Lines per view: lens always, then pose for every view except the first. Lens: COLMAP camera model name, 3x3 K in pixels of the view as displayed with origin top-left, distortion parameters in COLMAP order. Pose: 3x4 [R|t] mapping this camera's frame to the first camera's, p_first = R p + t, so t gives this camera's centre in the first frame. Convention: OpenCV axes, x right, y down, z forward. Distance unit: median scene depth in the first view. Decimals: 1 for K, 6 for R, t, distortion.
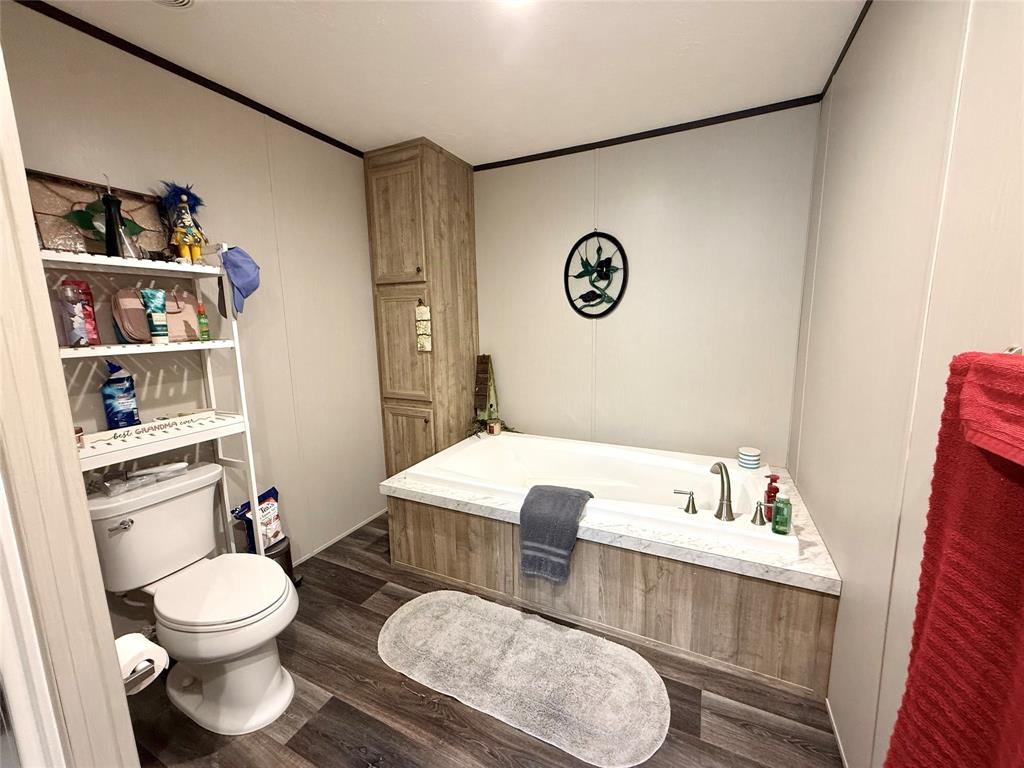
lens RADIAL K [[408.1, 0, 510.3], [0, 408.1, 385.9], [0, 0, 1]] dist [0.002620, -0.000579]
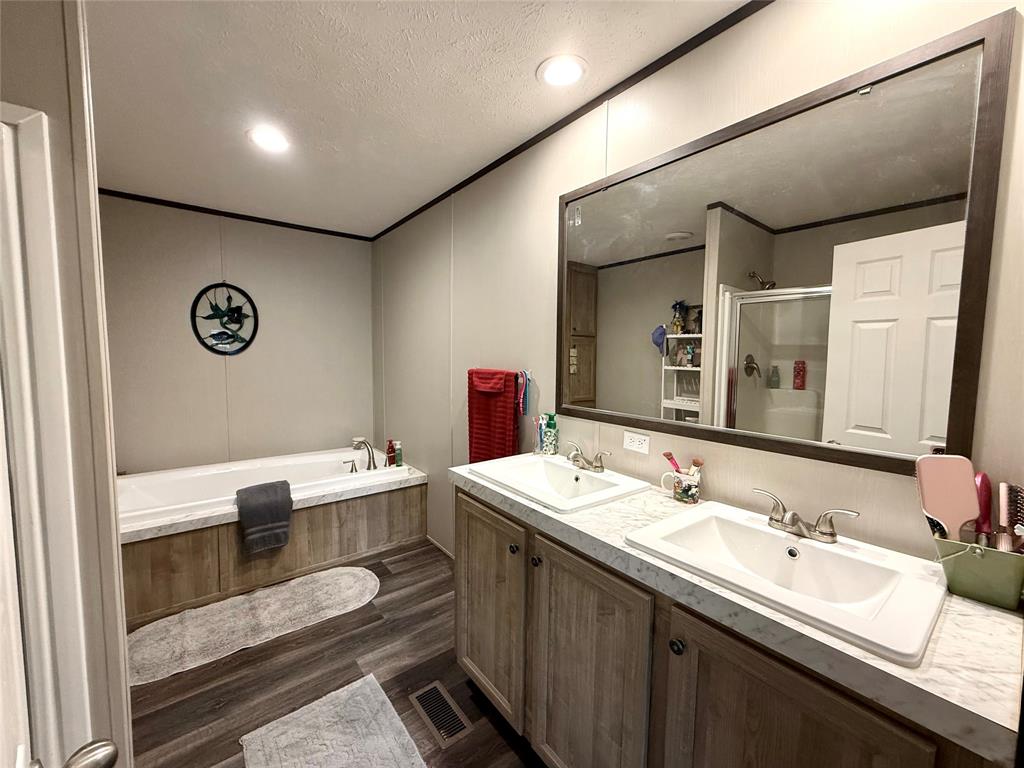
lens RADIAL K [[408.1, 0, 513.2], [0, 408.1, 386.8], [0, 0, 1]] dist [0.002620, -0.000579]
pose [[0.436245, -0.050901, 0.898387, -0.645045], [0.126701, 0.991927, -0.005323, 0.045840], [-0.890863, 0.116149, 0.439173, -0.303868]]
